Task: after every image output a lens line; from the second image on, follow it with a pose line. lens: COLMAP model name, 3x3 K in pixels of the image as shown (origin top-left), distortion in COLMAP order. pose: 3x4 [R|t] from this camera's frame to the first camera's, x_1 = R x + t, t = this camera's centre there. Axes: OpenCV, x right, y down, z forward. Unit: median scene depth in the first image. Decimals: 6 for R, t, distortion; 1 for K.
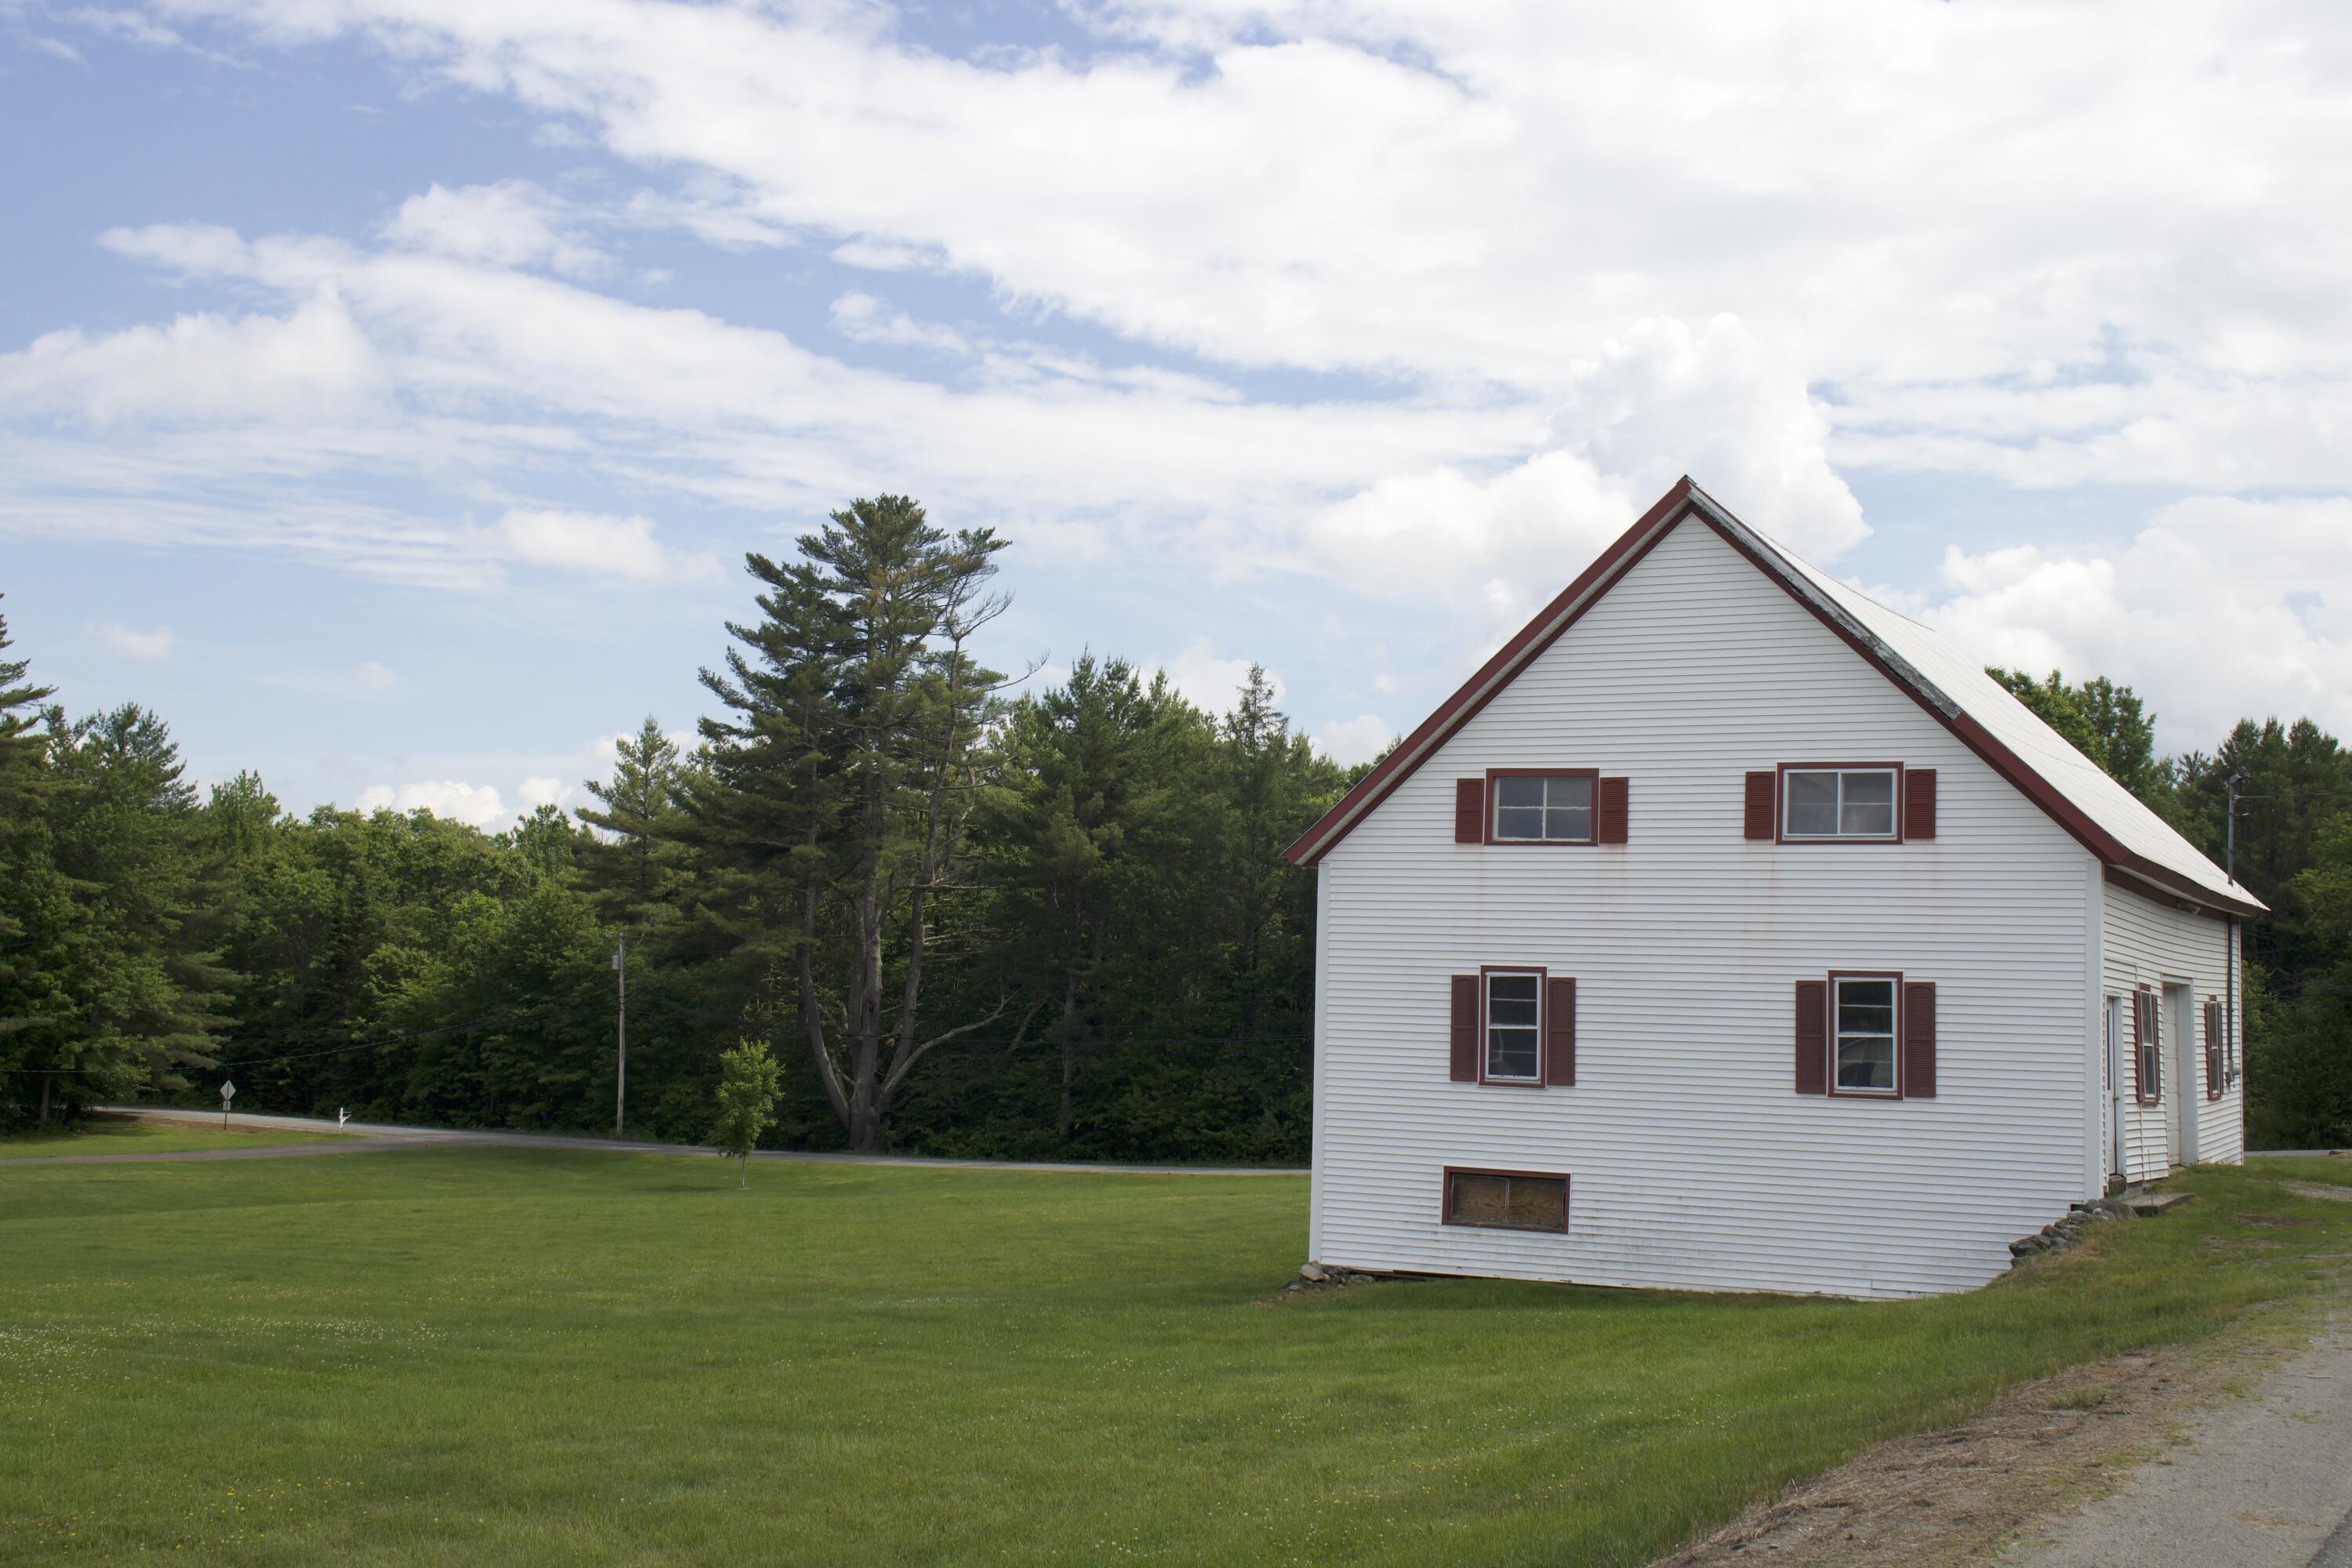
lens RADIAL K [[2824.4, 0, 1232.9], [0, 2824.4, 751.9], [0, 0, 1]] dist [-0.094731, 0.000000]
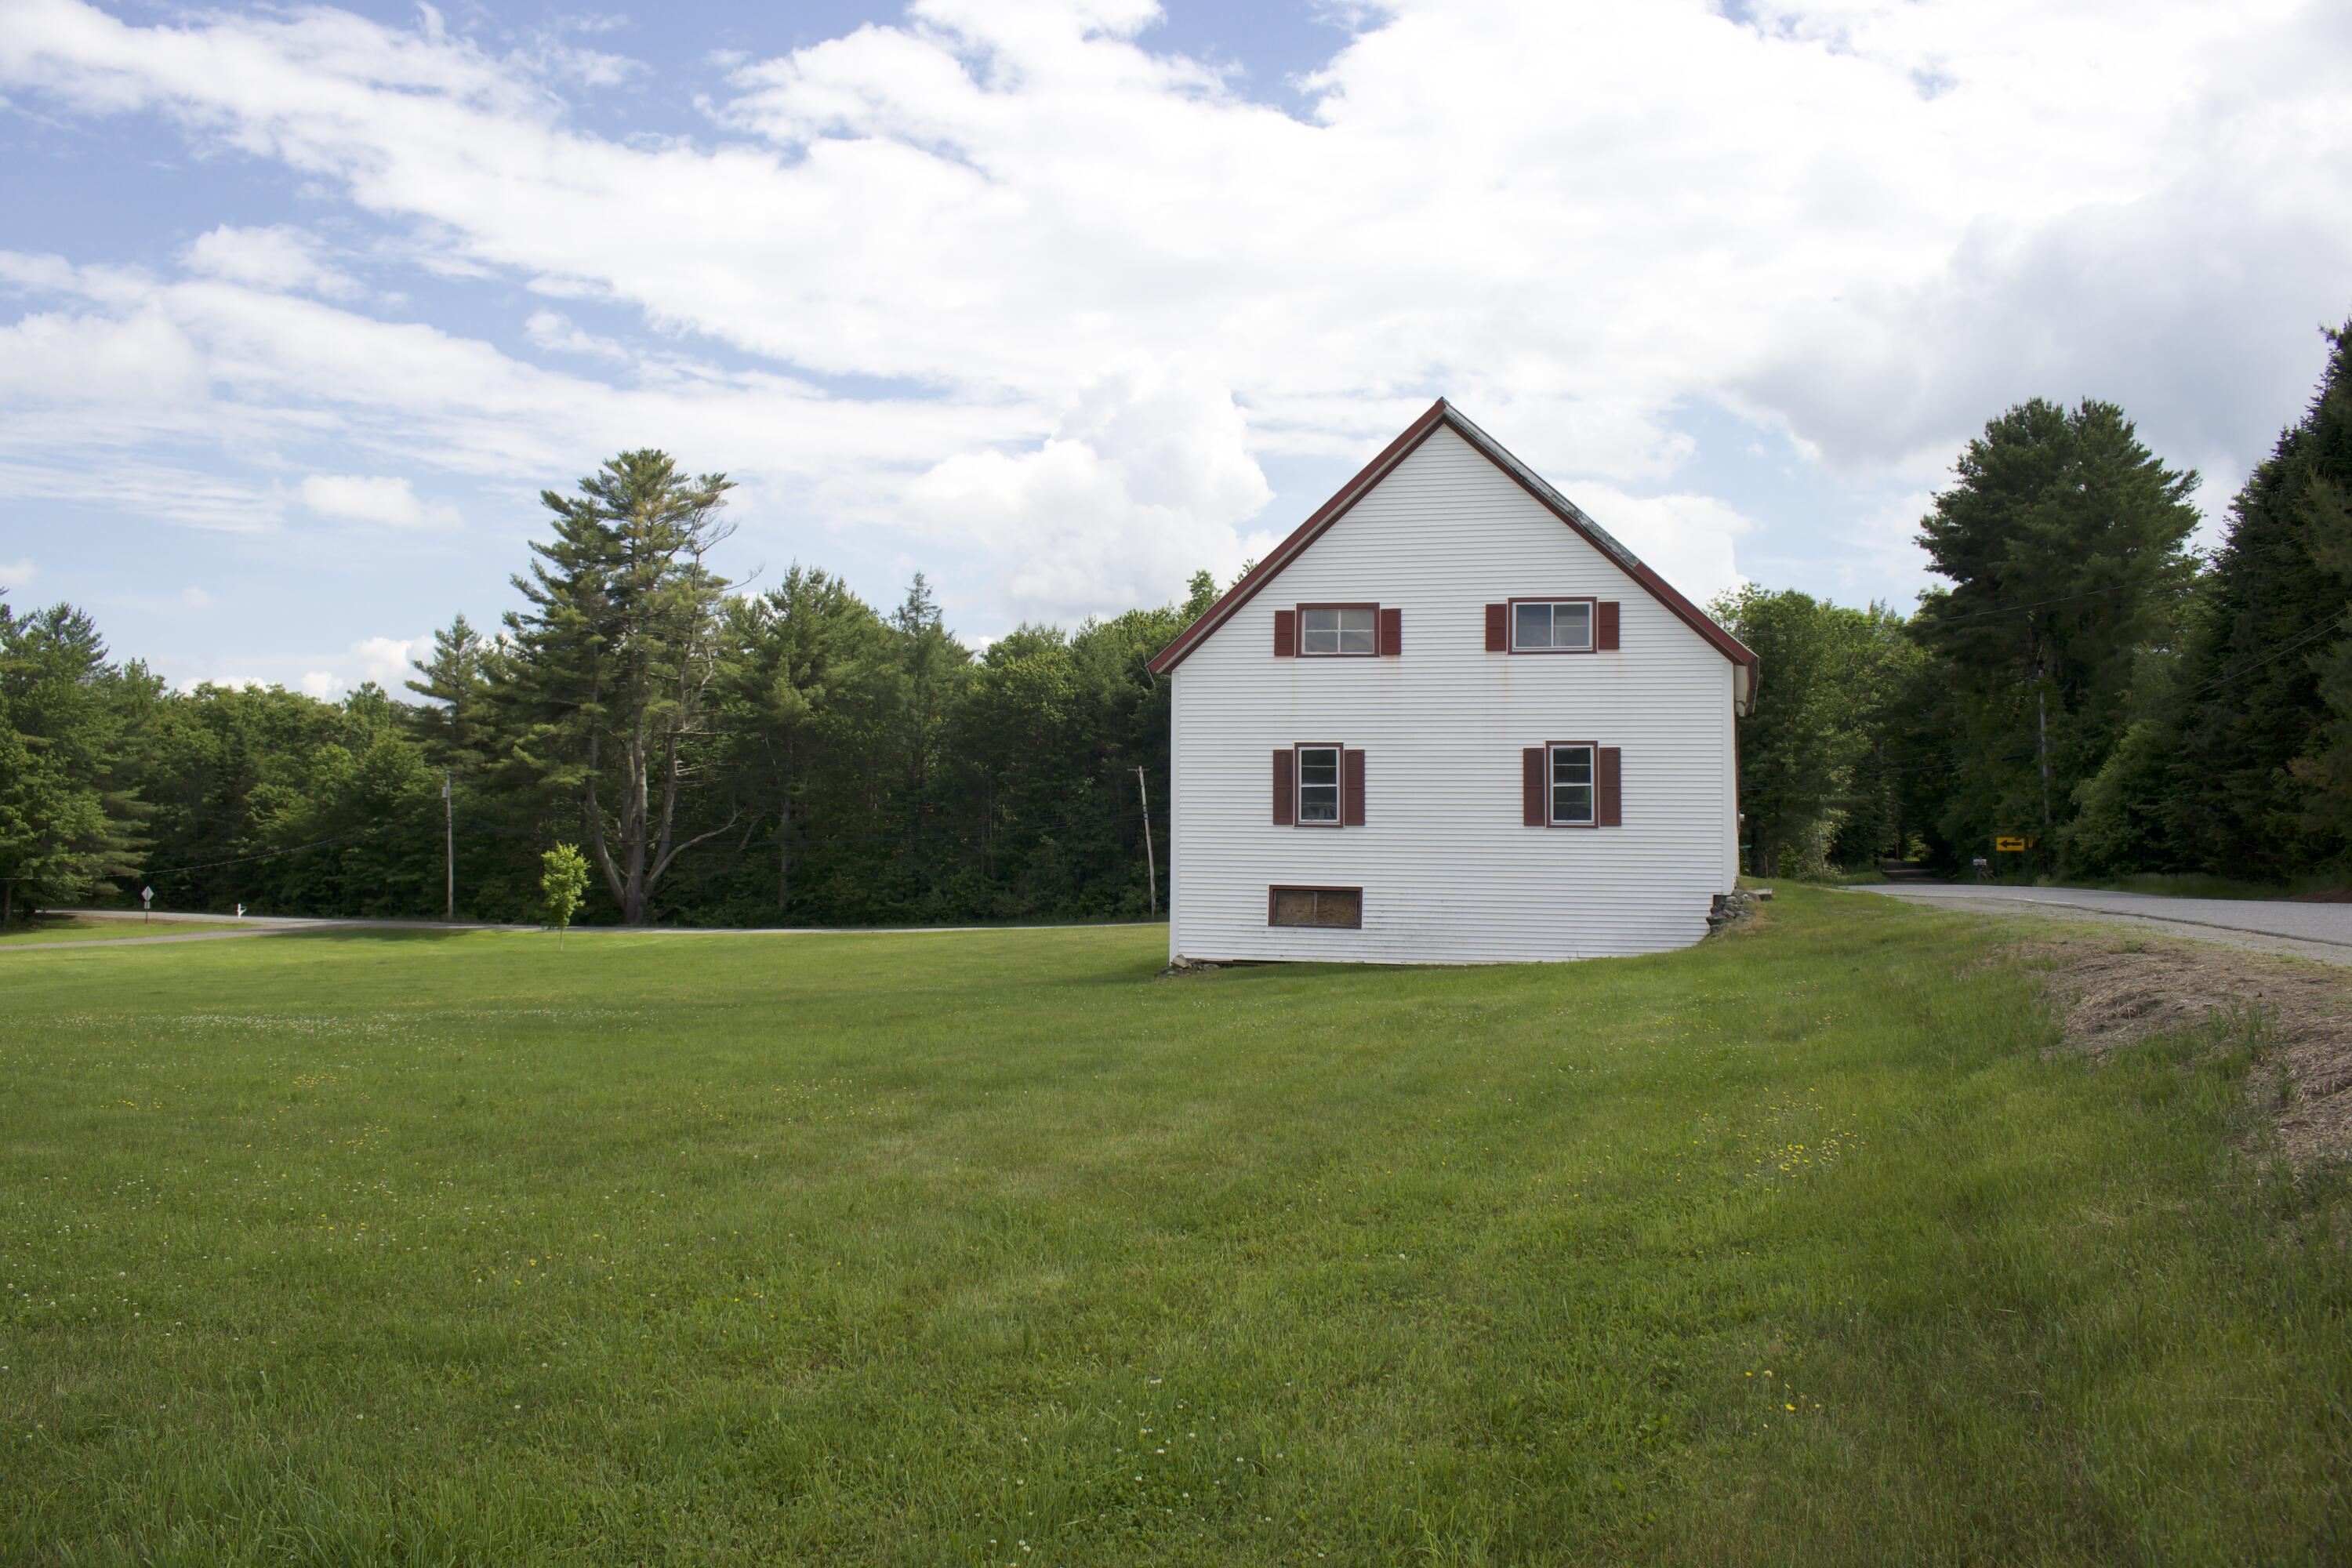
lens RADIAL K [[1978.7, 0, 1173.2], [0, 1978.7, 795.2], [0, 0, 1]] dist [-0.097584, 0.061224]
pose [[0.984958, -0.015625, 0.172084, -0.037252], [0.002821, 0.997225, 0.074397, 0.007213], [-0.172768, -0.072792, 0.982269, 0.008032]]
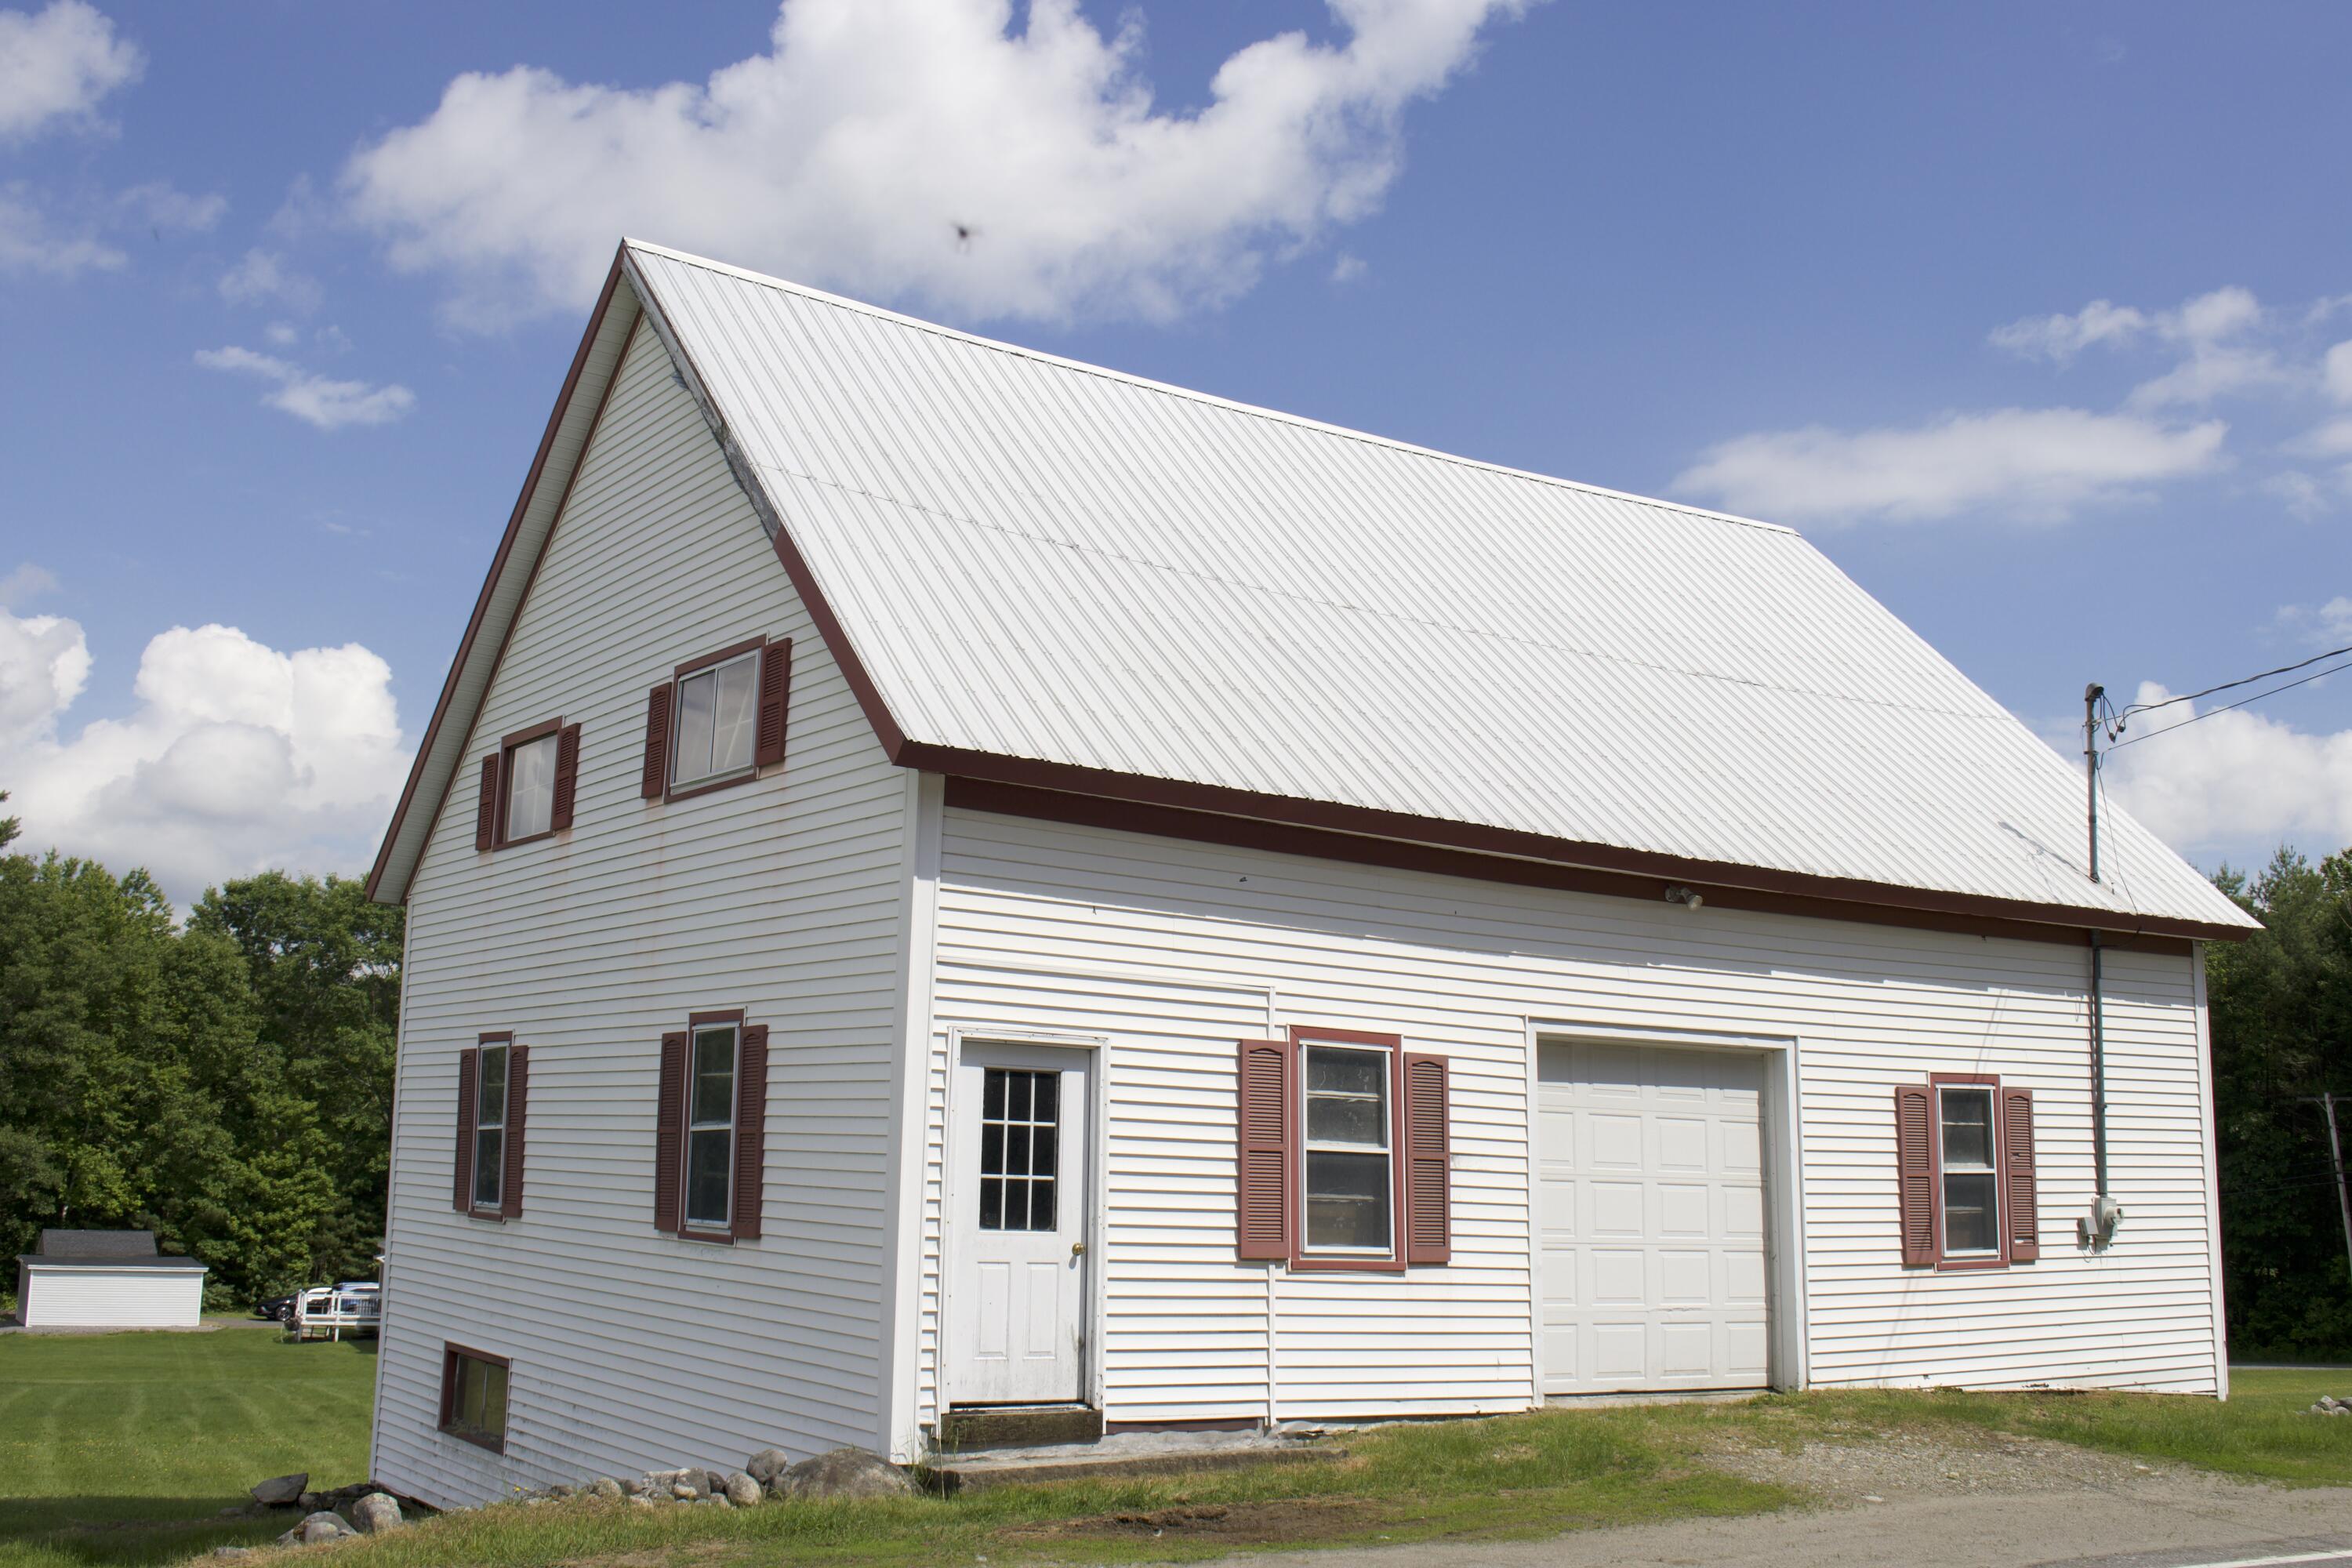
lens RADIAL K [[2447.2, 0, 1172.9], [0, 2447.2, 772.0], [0, 0, 1]] dist [-0.046345, 0.000000]
pose [[0.866731, -0.086594, -0.491201, 0.132876], [0.046536, 0.994558, -0.093217, 0.019518], [0.496600, 0.057936, 0.866044, 0.150716]]
